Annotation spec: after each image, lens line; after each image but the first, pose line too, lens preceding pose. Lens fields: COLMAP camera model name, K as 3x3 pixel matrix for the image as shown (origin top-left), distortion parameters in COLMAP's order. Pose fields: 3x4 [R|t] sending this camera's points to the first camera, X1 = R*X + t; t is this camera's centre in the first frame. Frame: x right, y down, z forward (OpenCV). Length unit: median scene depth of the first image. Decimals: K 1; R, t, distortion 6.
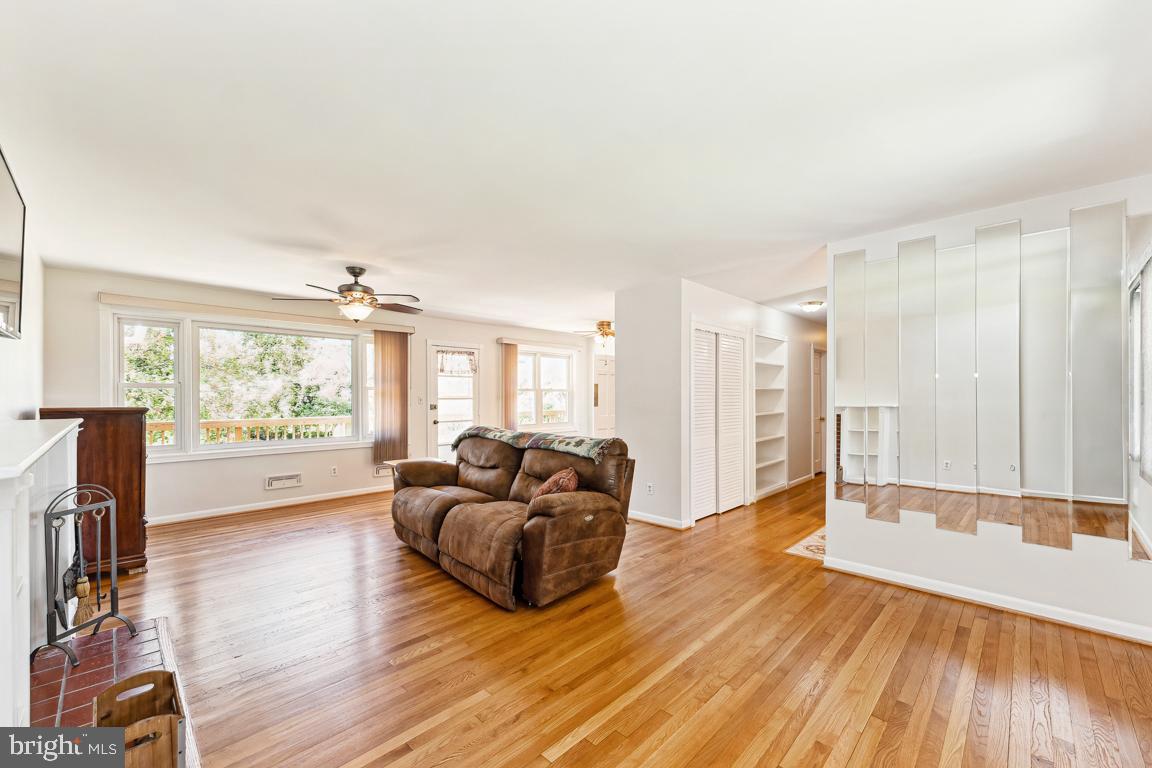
lens RADIAL K [[467.5, 0, 573.7], [0, 467.5, 391.4], [0, 0, 1]] dist [0.001029, -0.000424]
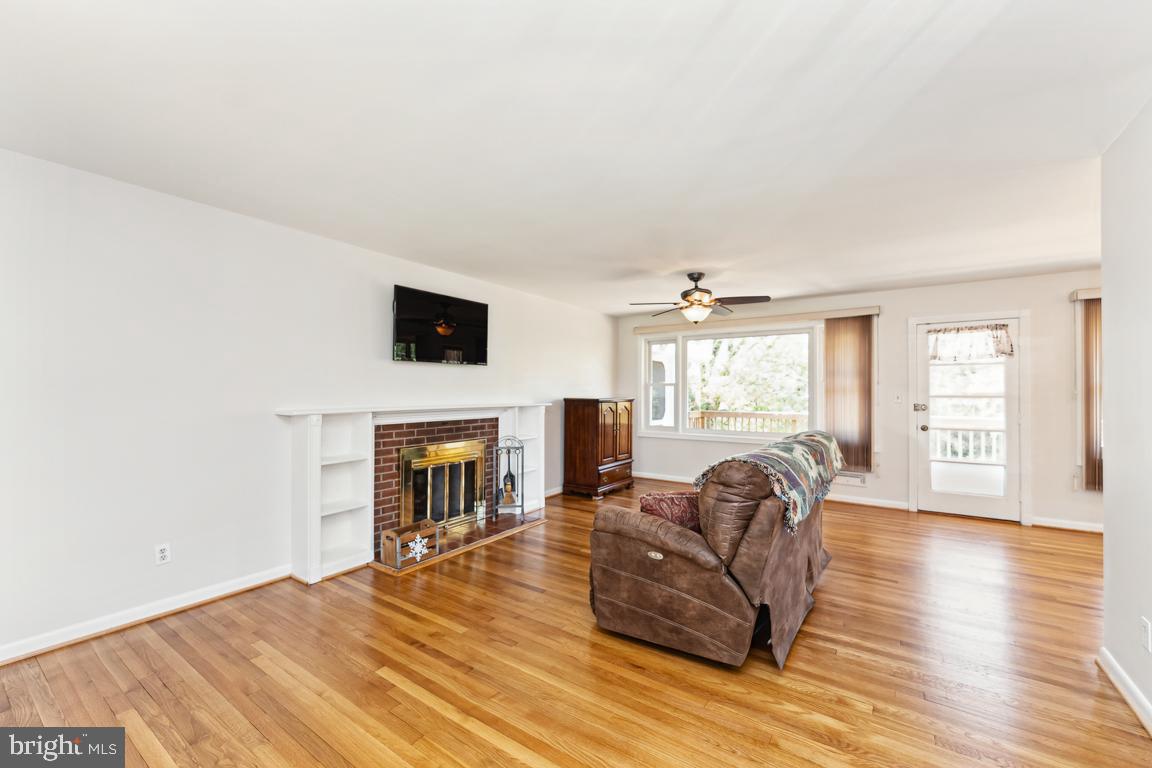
lens RADIAL K [[467.5, 0, 581.5], [0, 467.5, 382.3], [0, 0, 1]] dist [0.001029, -0.000424]
pose [[0.161835, -0.017740, -0.986658, 0.365385], [0.005740, 0.999838, -0.017036, 0.003050], [0.986801, -0.002906, 0.161911, 0.368910]]
